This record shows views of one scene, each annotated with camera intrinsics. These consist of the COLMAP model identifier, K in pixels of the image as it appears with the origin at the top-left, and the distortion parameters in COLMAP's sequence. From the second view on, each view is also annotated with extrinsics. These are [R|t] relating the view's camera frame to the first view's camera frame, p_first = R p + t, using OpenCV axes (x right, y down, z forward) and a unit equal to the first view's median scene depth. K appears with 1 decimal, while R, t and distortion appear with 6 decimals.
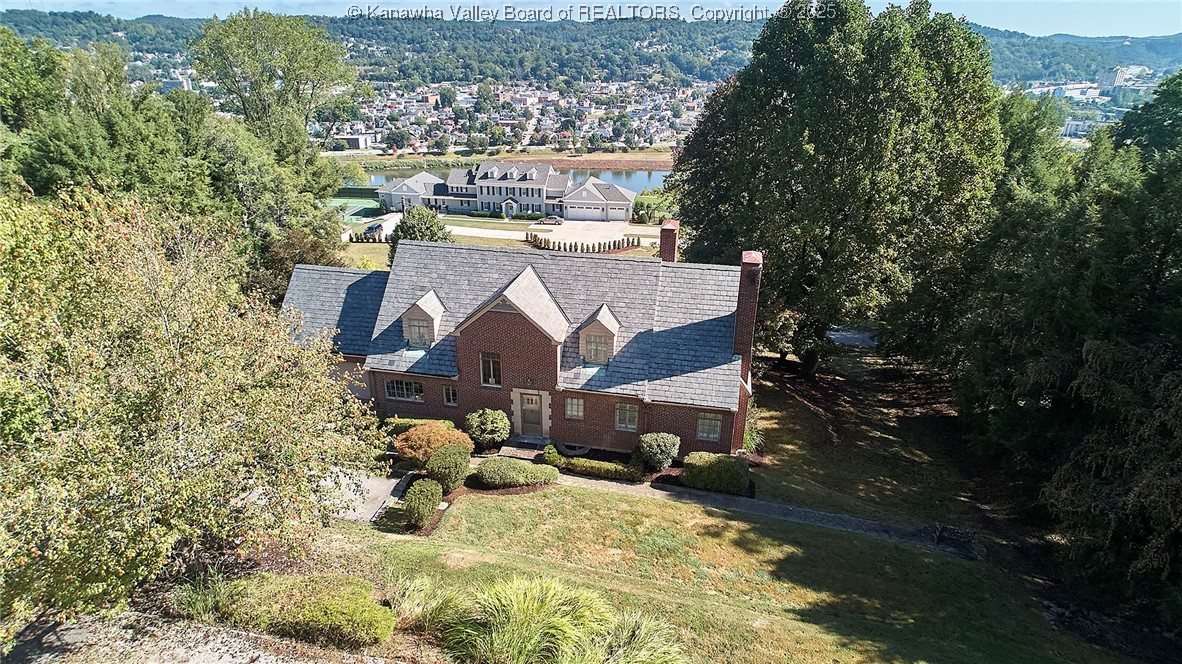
lens RADIAL K [[695.7, 0, 590.6], [0, 695.7, 369.0], [0, 0, 1]] dist [-0.015754, 0.004836]
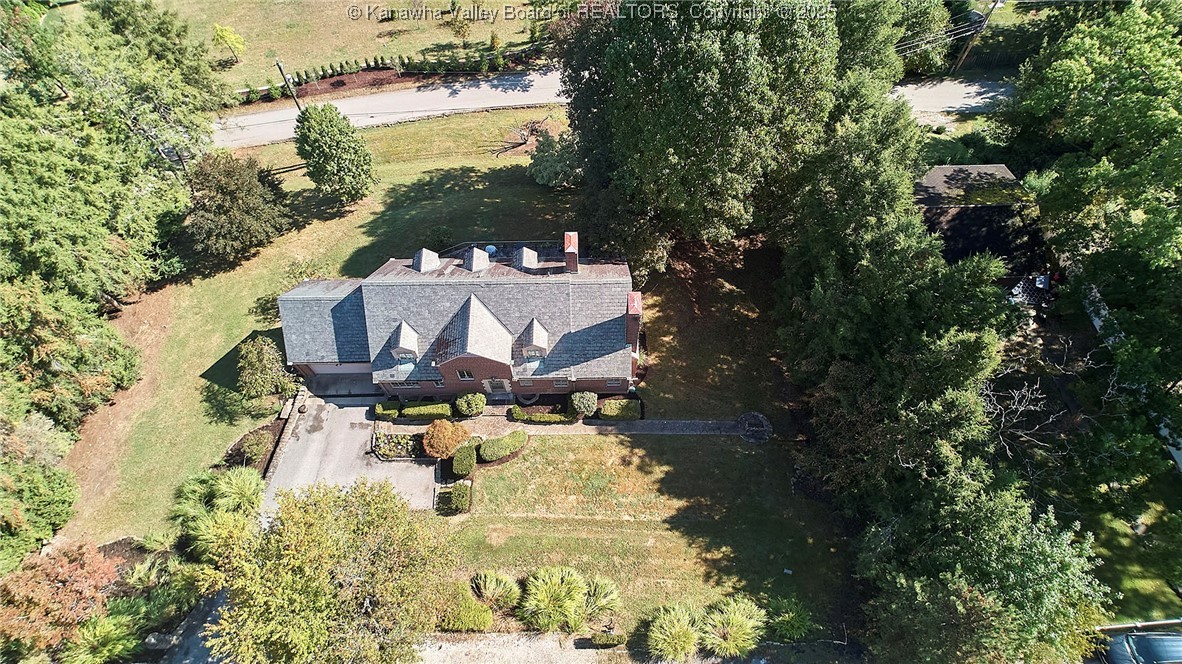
lens RADIAL K [[695.7, 0, 588.7], [0, 695.7, 335.7], [0, 0, 1]] dist [-0.015754, 0.004836]
pose [[0.978251, -0.194152, 0.073006, 0.020742], [0.099558, 0.748263, 0.655889, -1.038693], [-0.181970, -0.634356, 0.751319, -0.099415]]
